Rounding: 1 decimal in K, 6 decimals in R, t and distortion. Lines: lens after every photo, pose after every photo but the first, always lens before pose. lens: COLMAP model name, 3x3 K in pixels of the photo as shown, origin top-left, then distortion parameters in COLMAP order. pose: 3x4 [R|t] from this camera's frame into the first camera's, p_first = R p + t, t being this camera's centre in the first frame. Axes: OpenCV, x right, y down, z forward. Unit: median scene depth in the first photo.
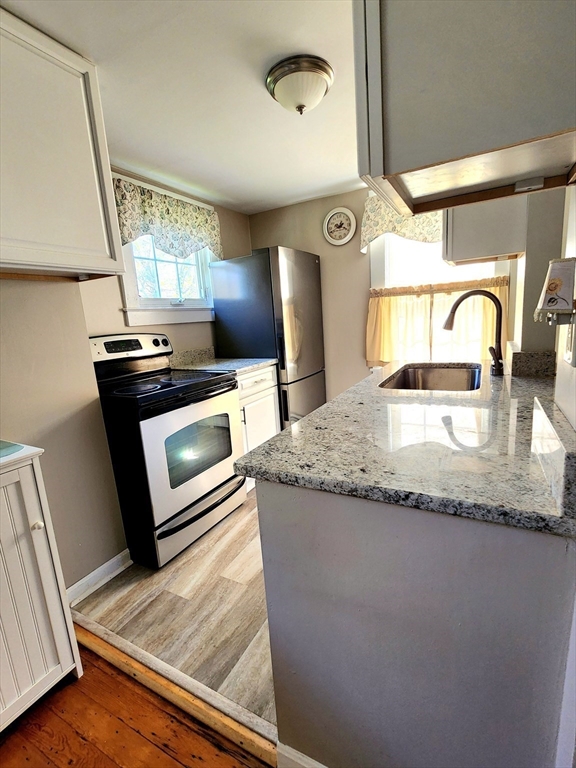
lens RADIAL K [[358.2, 0, 288.0], [0, 358.2, 384.0], [0, 0, 1]] dist [-0.002359, -0.000417]
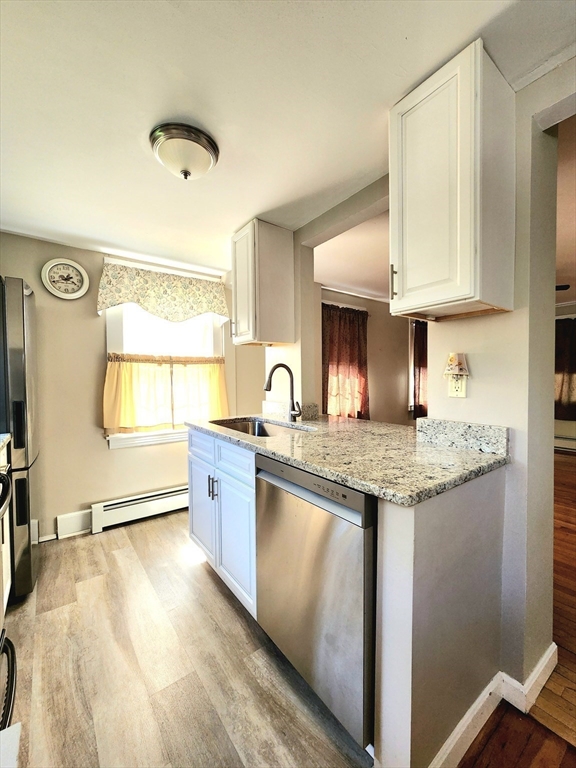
lens RADIAL K [[315.2, 0, 288.0], [0, 315.2, 384.0], [0, 0, 1]] dist [-0.001217, -0.000227]
pose [[0.416577, 0.047817, 0.907842, -0.348759], [0.147201, 0.981890, -0.119263, -0.013648], [-0.897104, 0.183318, 0.401994, 0.264645]]
